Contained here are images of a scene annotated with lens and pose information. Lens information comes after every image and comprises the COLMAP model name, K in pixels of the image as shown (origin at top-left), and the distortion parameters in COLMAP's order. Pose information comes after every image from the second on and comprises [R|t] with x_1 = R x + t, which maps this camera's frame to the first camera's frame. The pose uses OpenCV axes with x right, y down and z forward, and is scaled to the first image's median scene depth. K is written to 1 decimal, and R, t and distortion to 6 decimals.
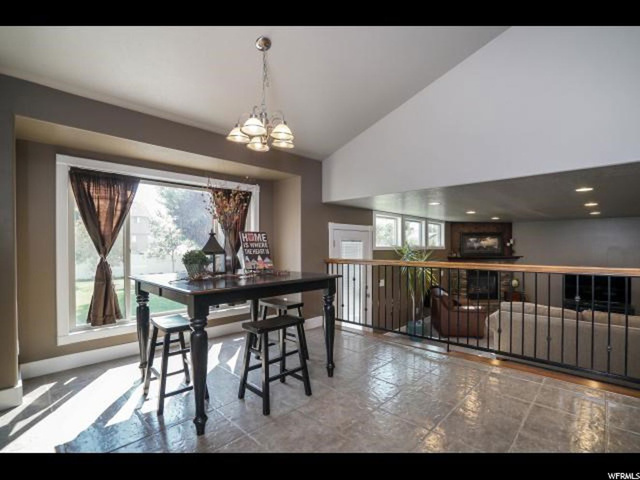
lens RADIAL K [[302.7, 0, 320.1], [0, 302.7, 246.8], [0, 0, 1]] dist [-0.100287, 0.045486]
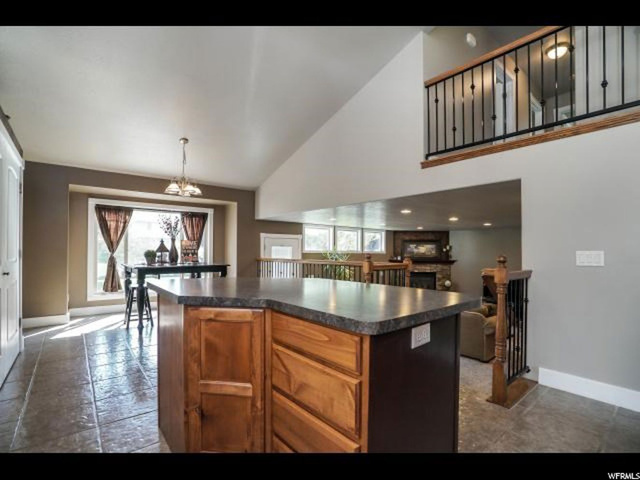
lens RADIAL K [[302.7, 0, 320.1], [0, 302.7, 246.8], [0, 0, 1]] dist [-0.100287, 0.045486]
pose [[0.992164, 0.008819, -0.124632, 0.505025], [-0.010888, 0.999814, -0.015926, 0.005893], [0.124468, 0.017158, 0.992075, -0.417567]]
